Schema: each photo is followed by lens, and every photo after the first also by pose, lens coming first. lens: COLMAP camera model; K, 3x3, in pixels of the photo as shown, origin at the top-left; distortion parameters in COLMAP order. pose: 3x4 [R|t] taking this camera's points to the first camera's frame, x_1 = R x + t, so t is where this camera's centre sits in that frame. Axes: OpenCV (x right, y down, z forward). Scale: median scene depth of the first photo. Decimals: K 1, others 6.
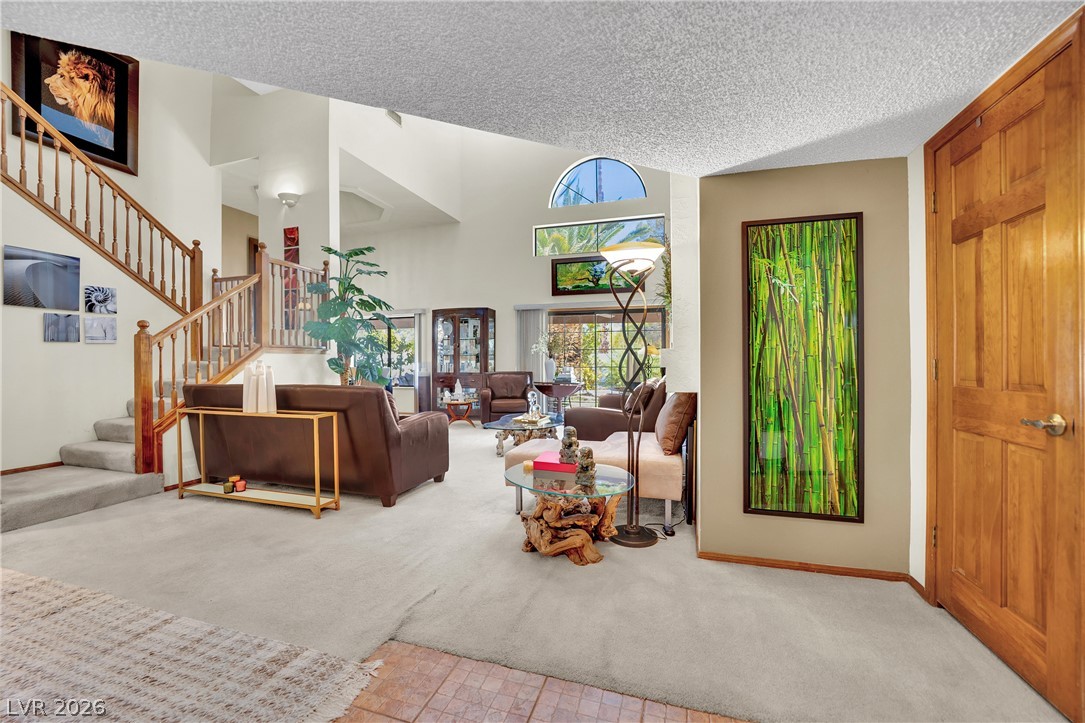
lens RADIAL K [[441.4, 0, 535.8], [0, 441.4, 361.5], [0, 0, 1]] dist [-0.012401, -0.000912]
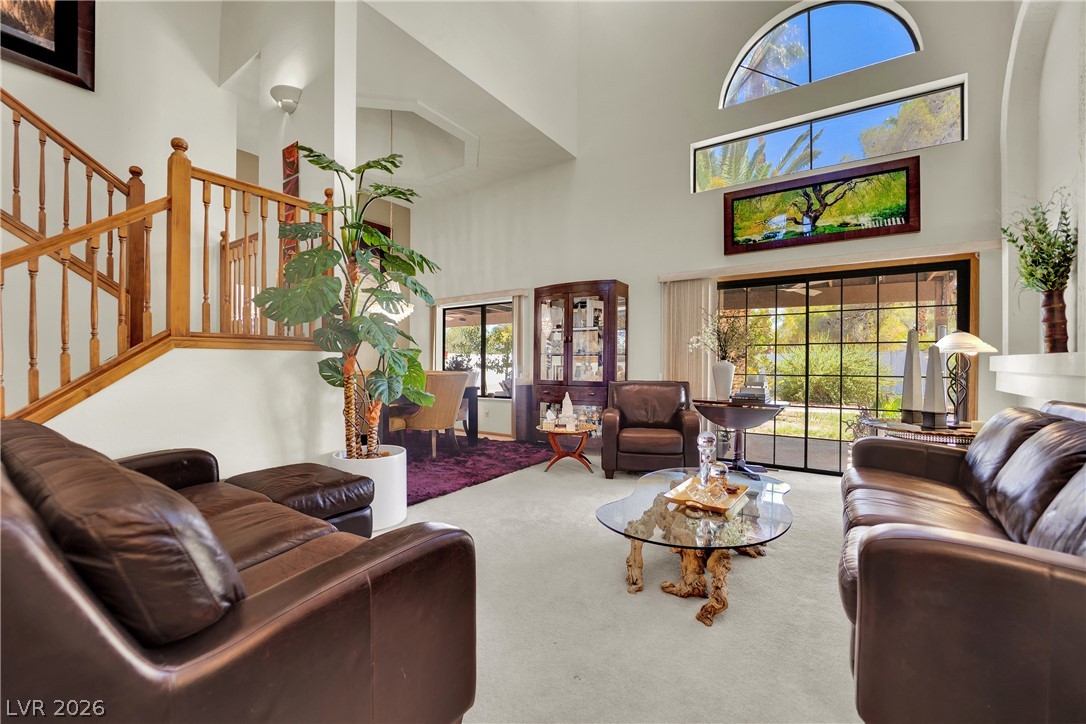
lens RADIAL K [[441.8, 0, 538.0], [0, 441.8, 367.1], [0, 0, 1]] dist [-0.012401, -0.000912]
pose [[0.958220, 0.007701, -0.285928, -0.033591], [-0.004574, 0.999922, 0.011603, -0.002880], [0.285995, -0.009810, 0.958181, 0.358592]]
